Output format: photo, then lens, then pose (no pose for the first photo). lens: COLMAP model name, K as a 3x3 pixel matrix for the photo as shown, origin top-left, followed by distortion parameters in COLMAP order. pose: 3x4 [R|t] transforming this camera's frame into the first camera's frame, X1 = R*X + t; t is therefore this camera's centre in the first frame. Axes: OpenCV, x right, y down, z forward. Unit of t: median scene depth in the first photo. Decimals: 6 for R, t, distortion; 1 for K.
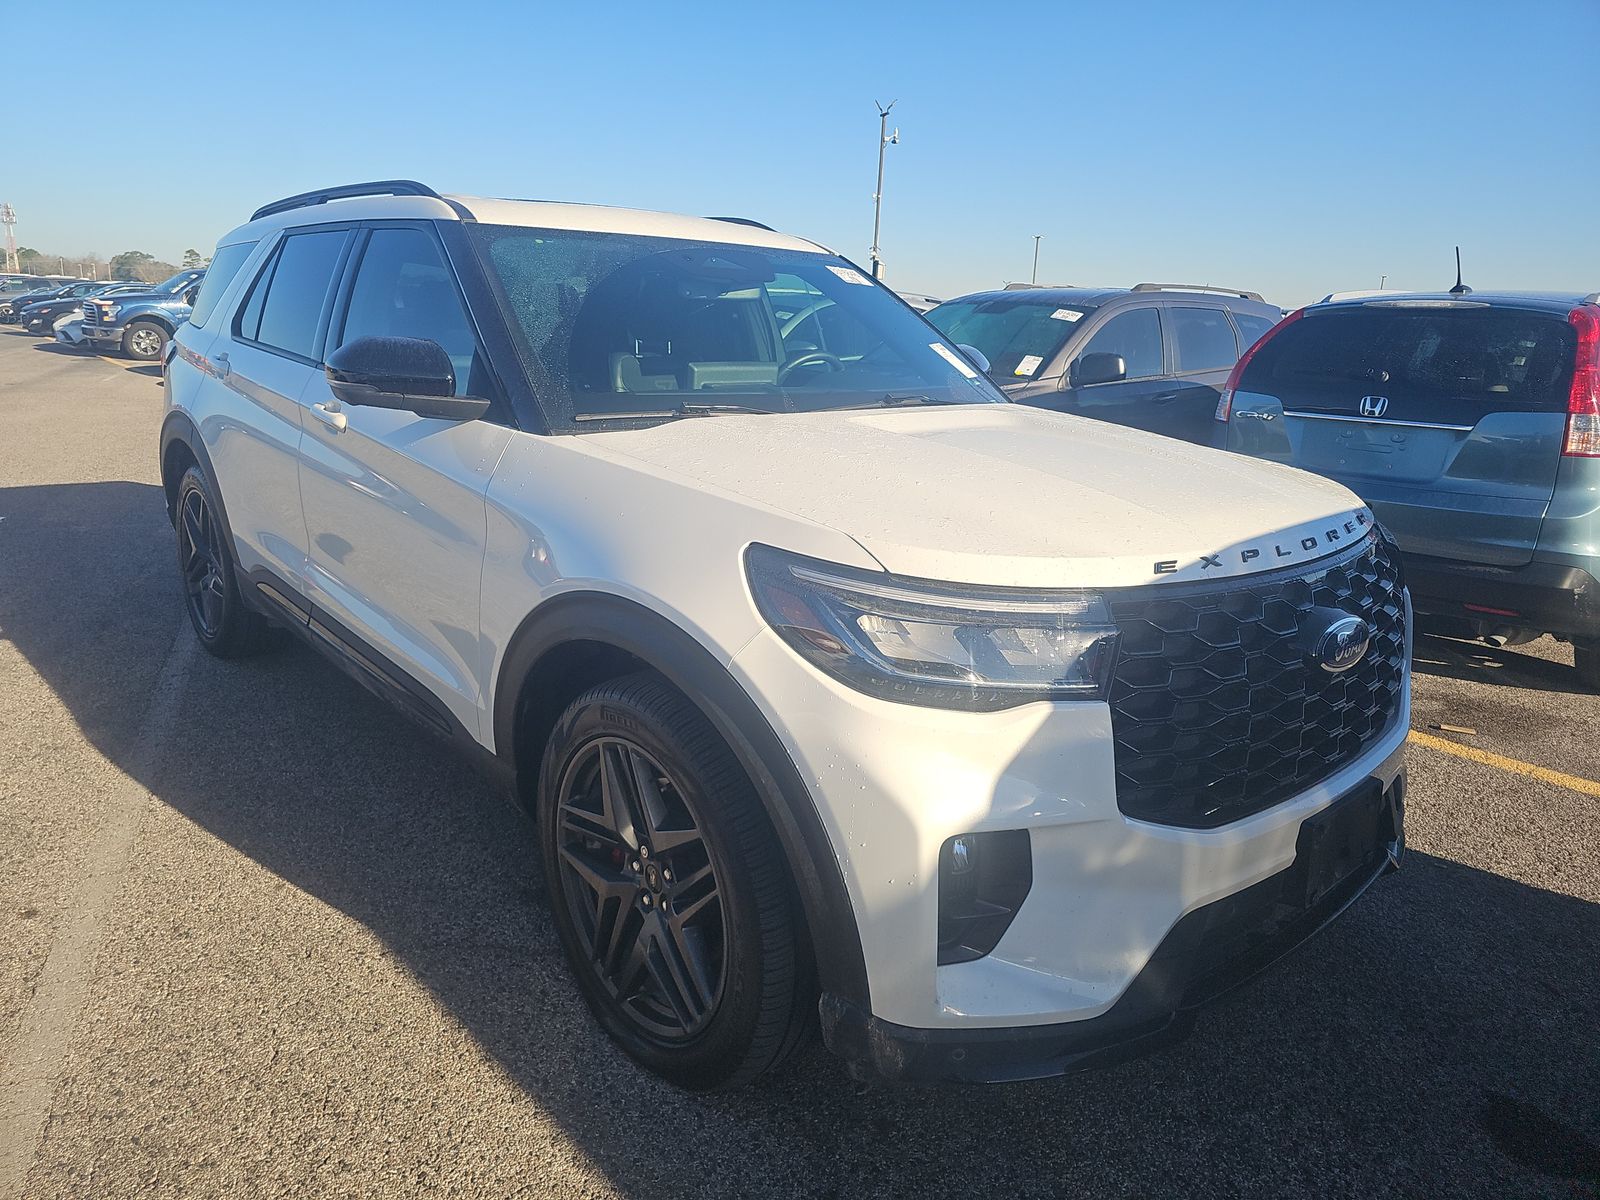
lens RADIAL K [[1062.4, 0, 805.0], [0, 1062.4, 602.2], [0, 0, 1]] dist [0.058463, -0.058988]
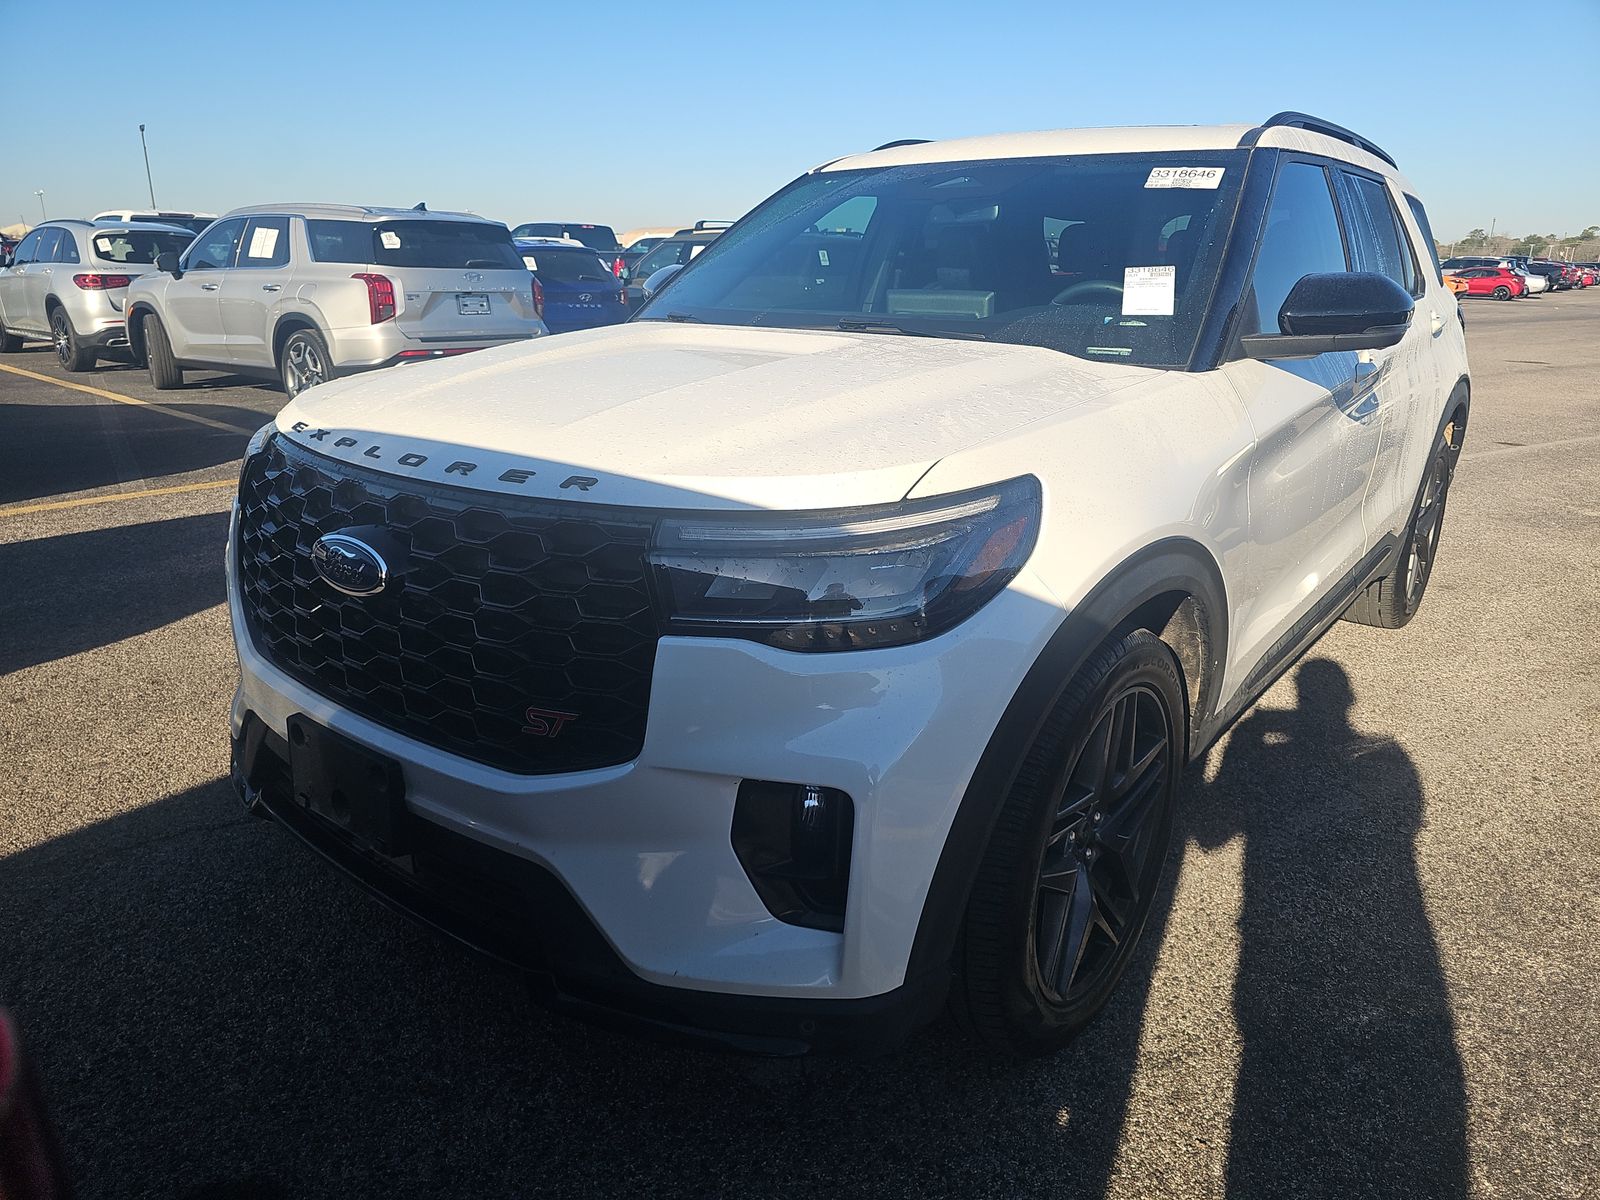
lens RADIAL K [[1062.4, 0, 805.0], [0, 1062.4, 602.2], [0, 0, 1]] dist [0.058463, -0.058988]
pose [[0.073746, 0.250817, -0.965222, 1.427175], [-0.237953, 0.944328, 0.227207, -0.228300], [0.968473, 0.212922, 0.129323, 1.309156]]
